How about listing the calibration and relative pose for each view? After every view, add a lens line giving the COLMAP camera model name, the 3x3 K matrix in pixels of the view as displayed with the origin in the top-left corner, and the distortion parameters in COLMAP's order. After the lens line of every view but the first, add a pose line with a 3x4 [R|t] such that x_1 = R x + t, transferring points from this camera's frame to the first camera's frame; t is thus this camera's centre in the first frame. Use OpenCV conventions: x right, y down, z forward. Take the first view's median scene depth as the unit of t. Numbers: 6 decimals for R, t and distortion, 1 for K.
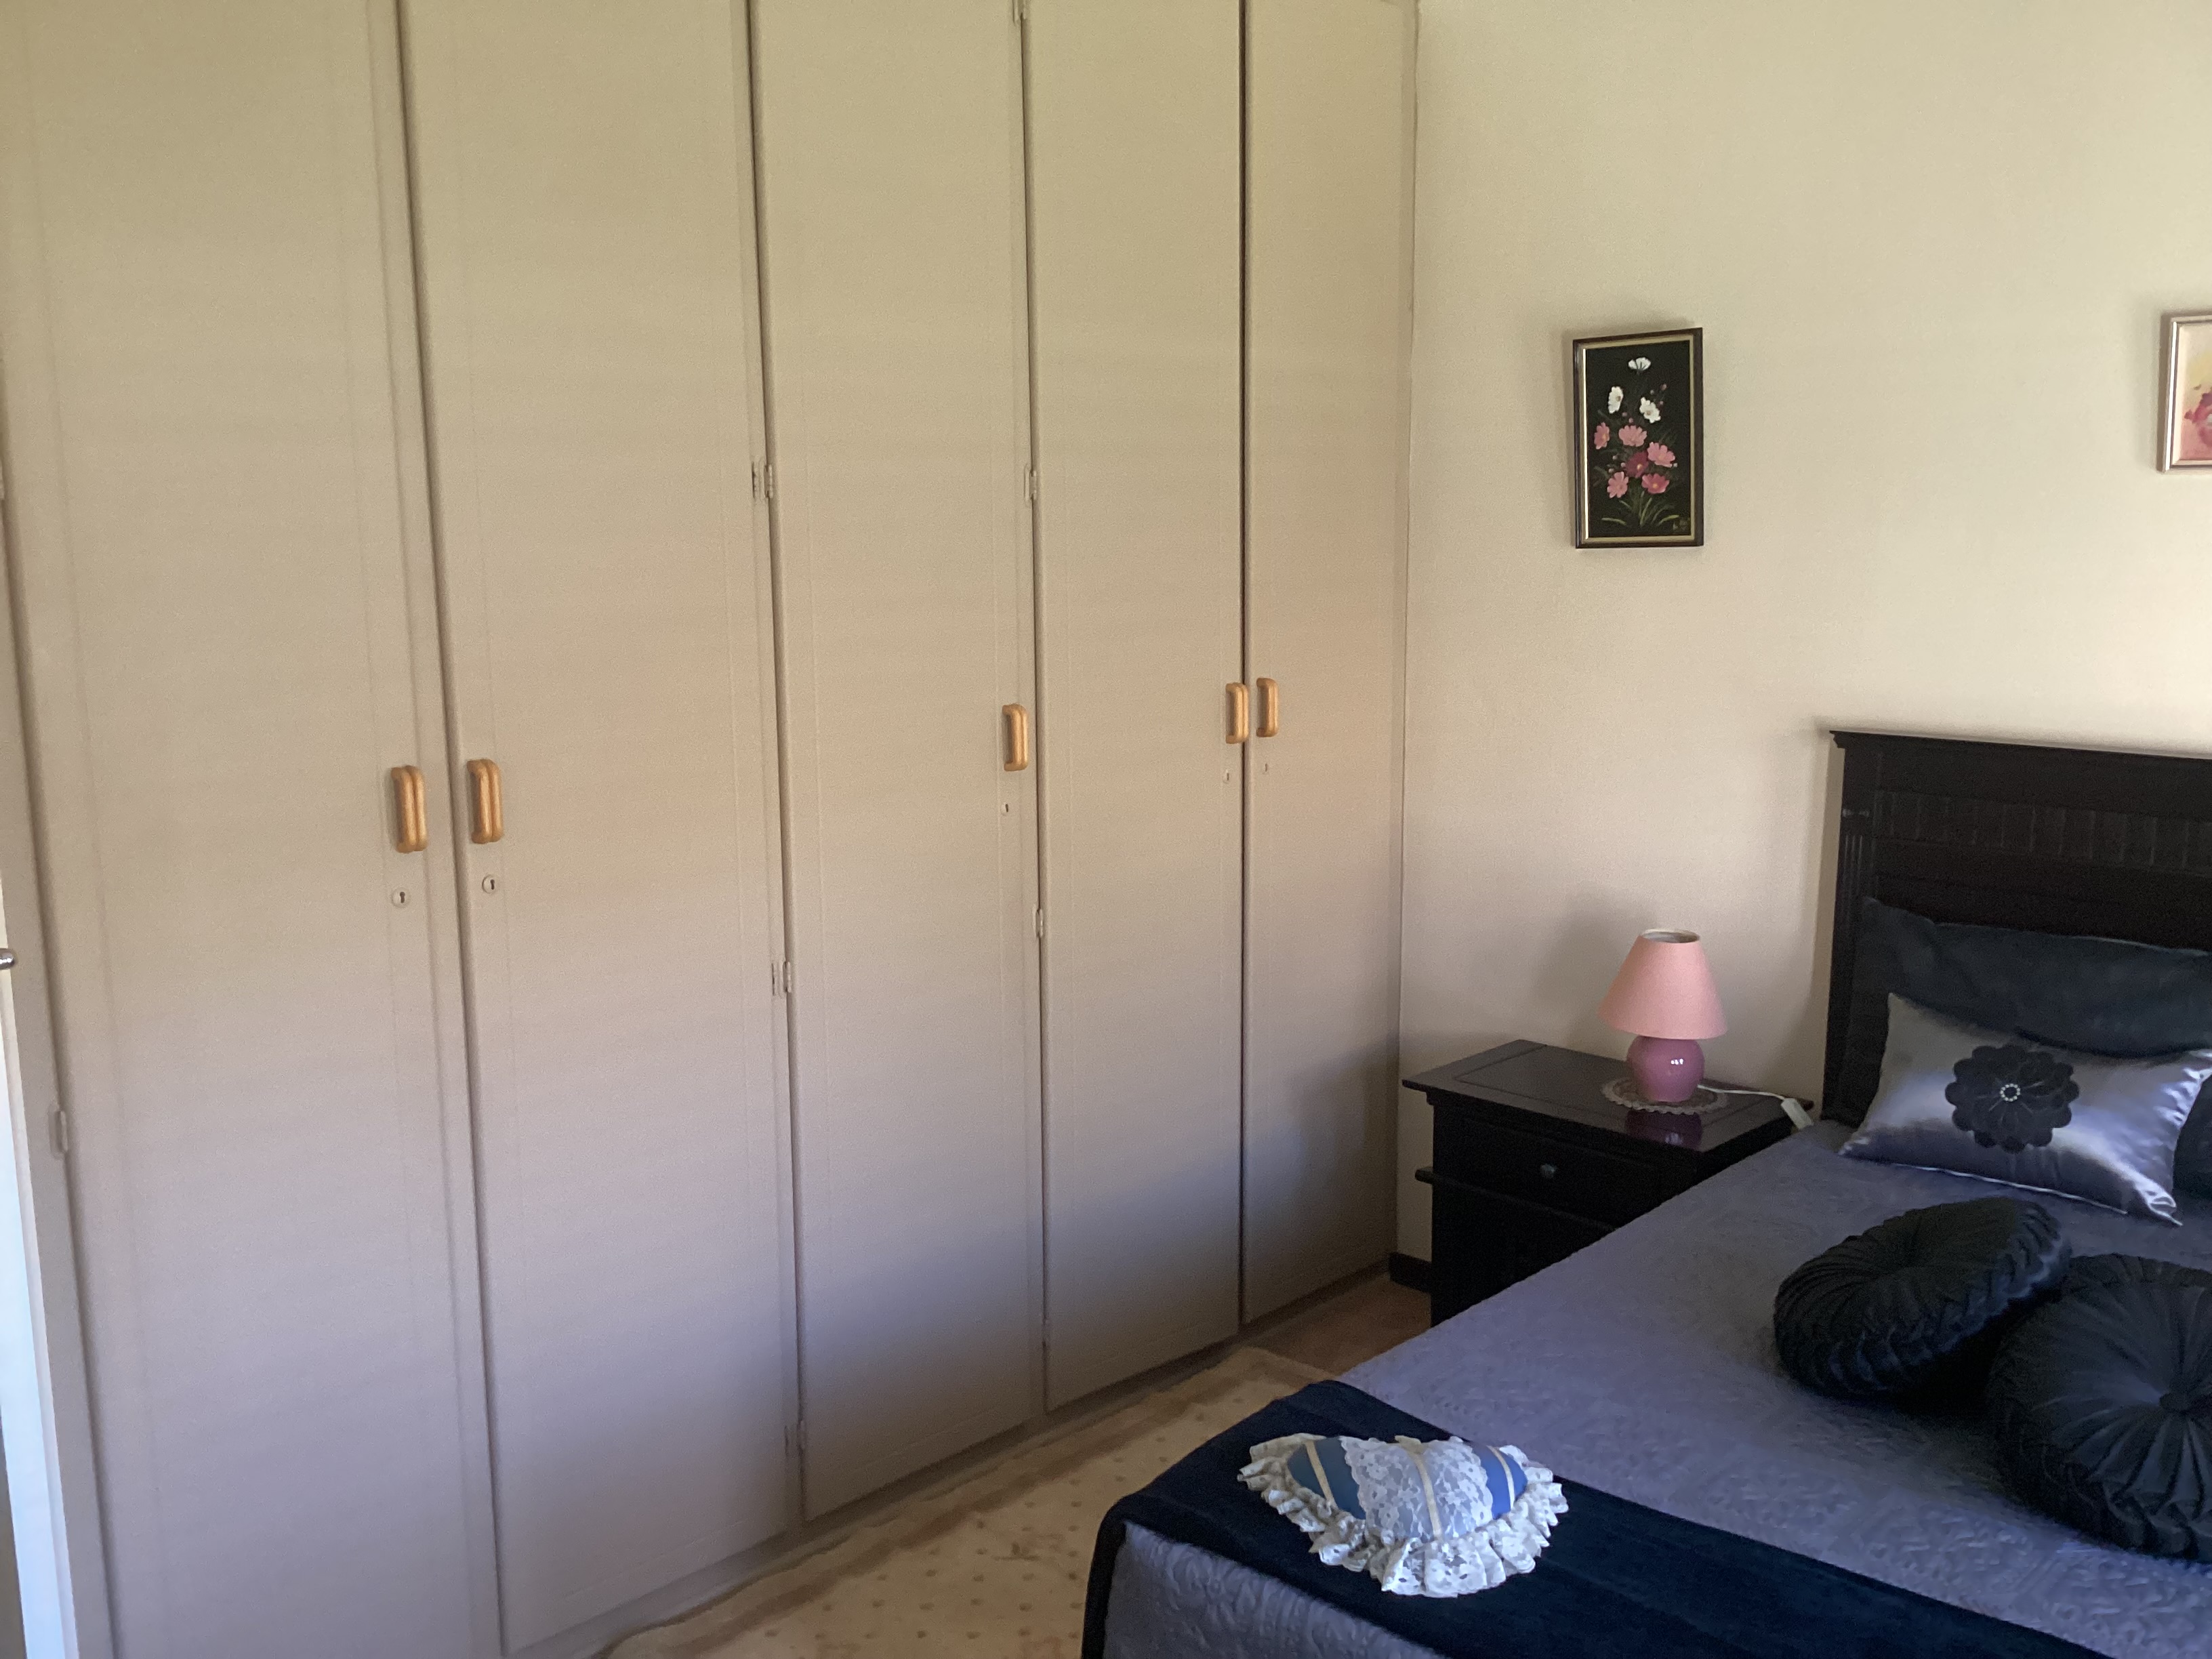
lens RADIAL K [[1972.6, 0, 1110.1], [0, 1972.6, 825.5], [0, 0, 1]] dist [0.113293, -0.199480]
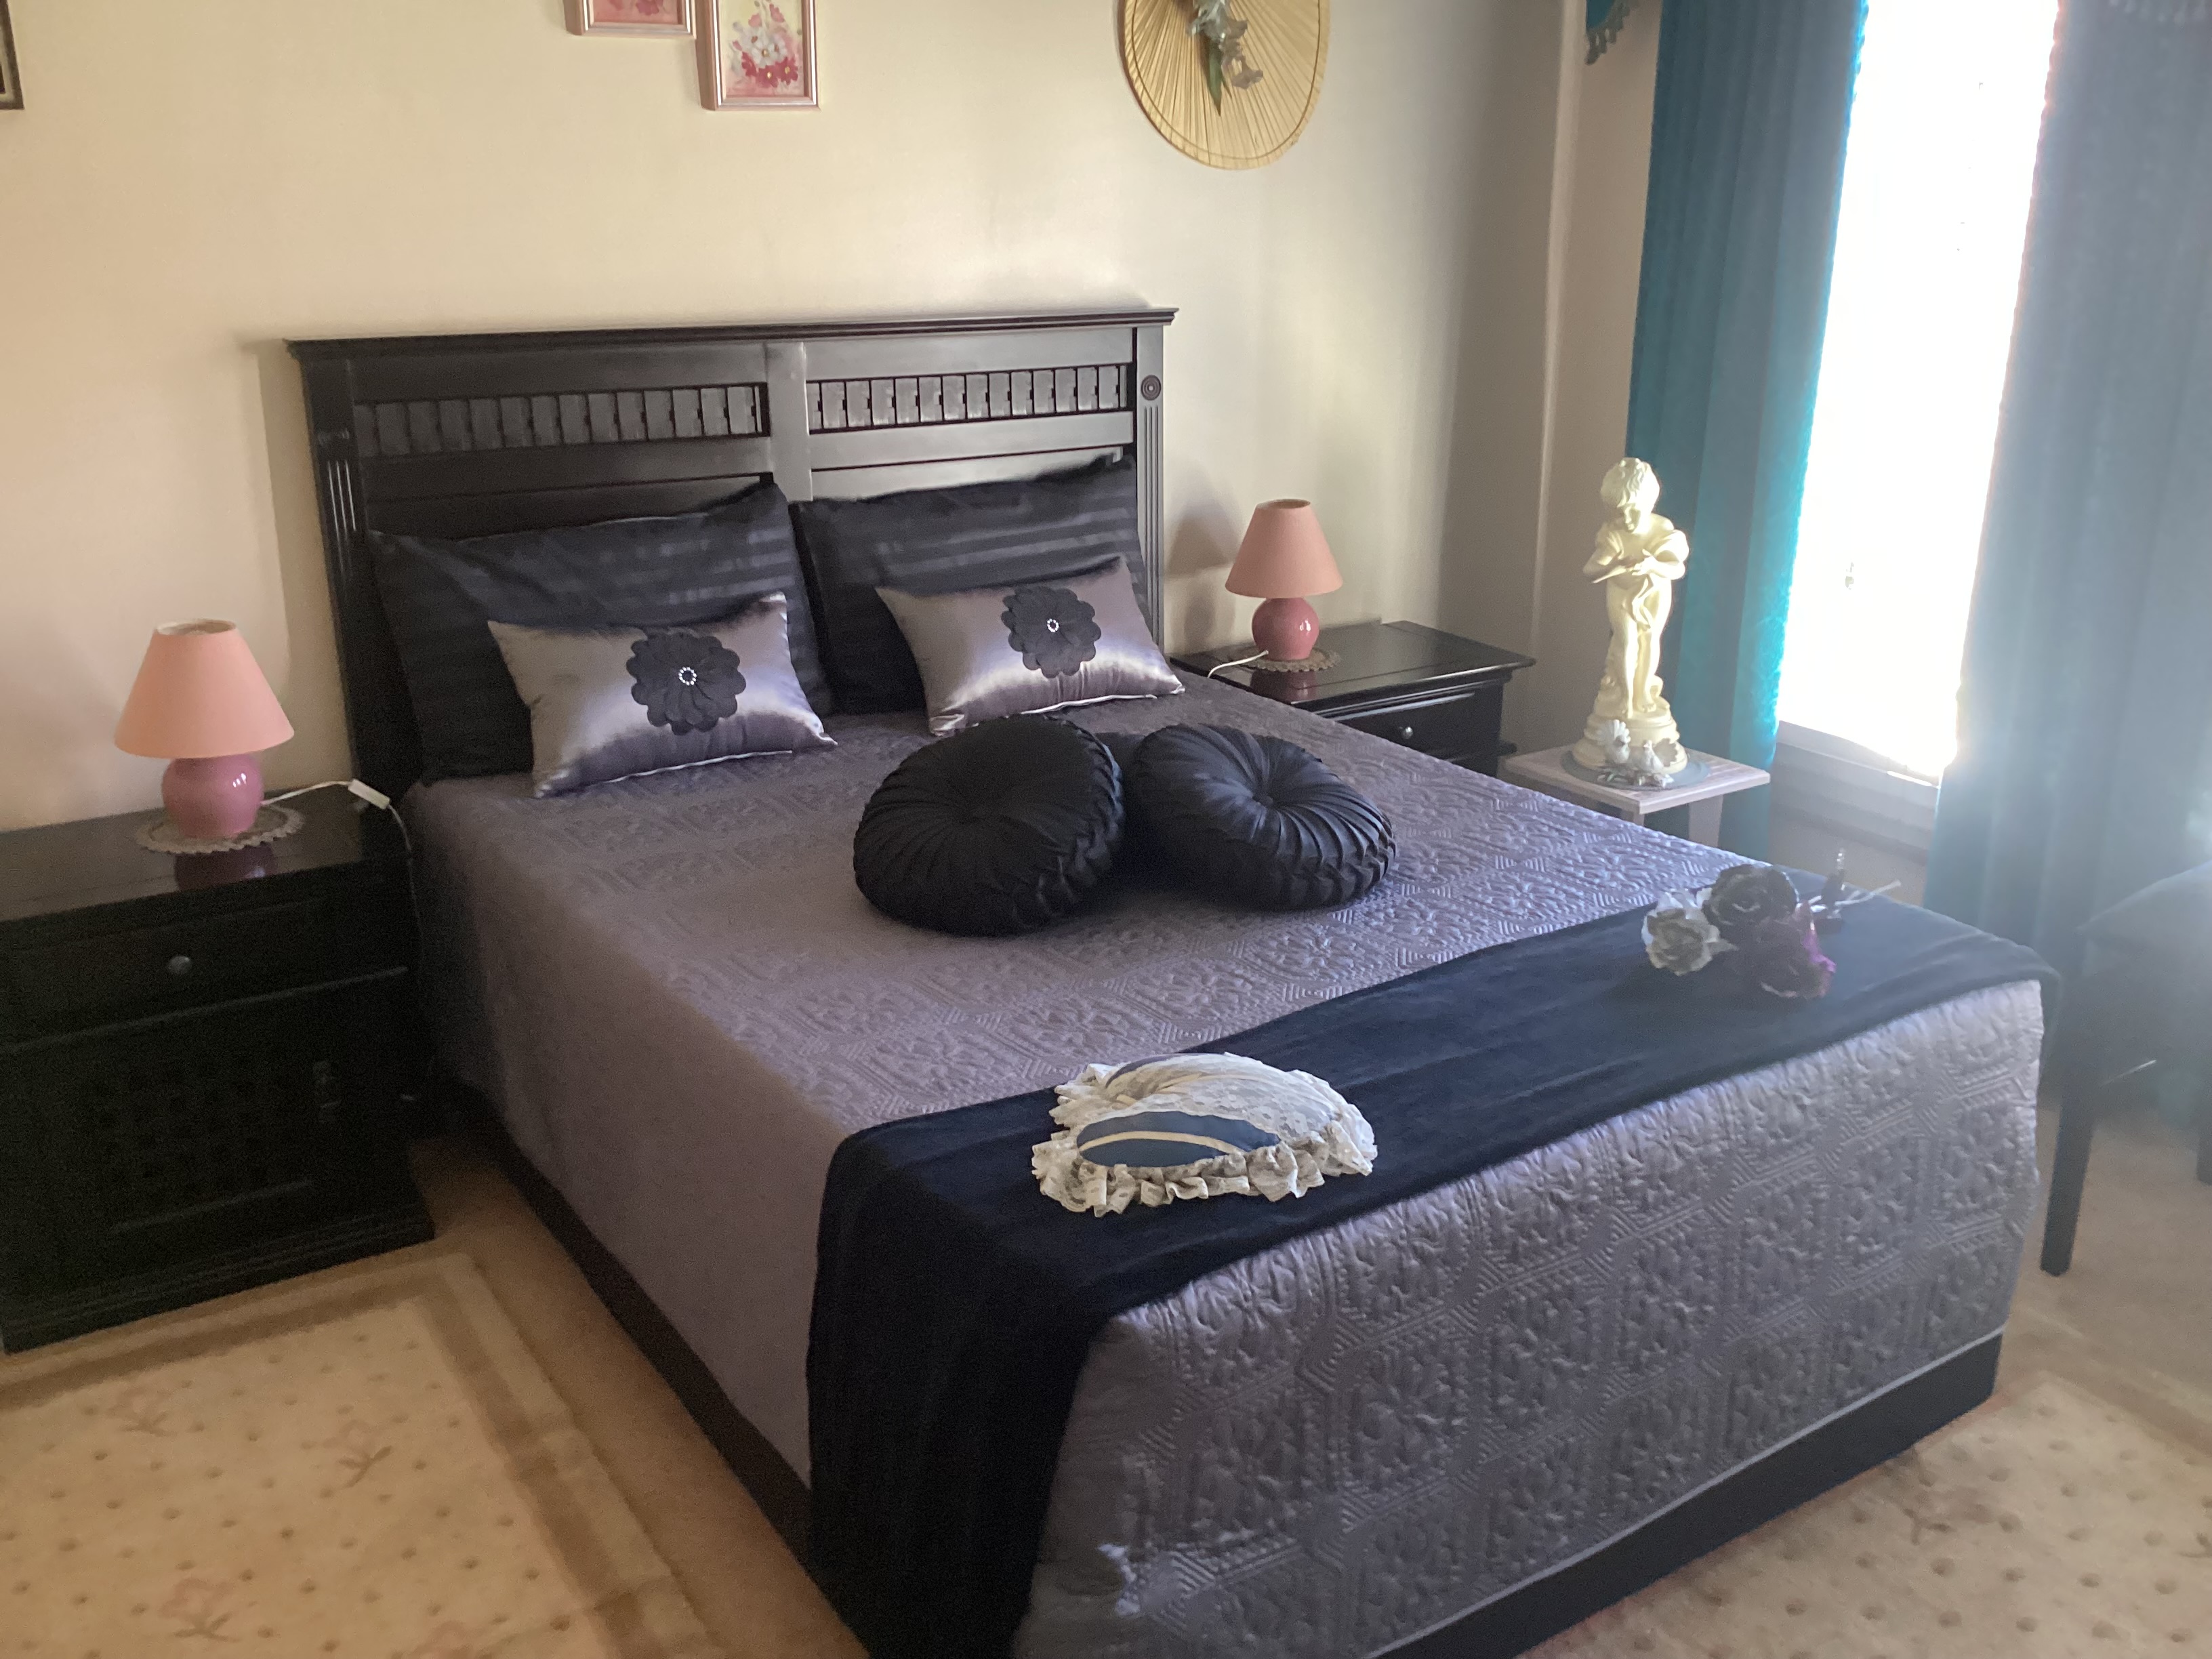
lens RADIAL K [[1972.6, 0, 1103.3], [0, 1972.6, 825.0], [0, 0, 1]] dist [0.113293, -0.199480]
pose [[0.220274, -0.297571, 0.928941, -0.469912], [0.146905, 0.951590, 0.269992, -0.036280], [-0.964312, 0.076994, 0.253326, 0.555645]]
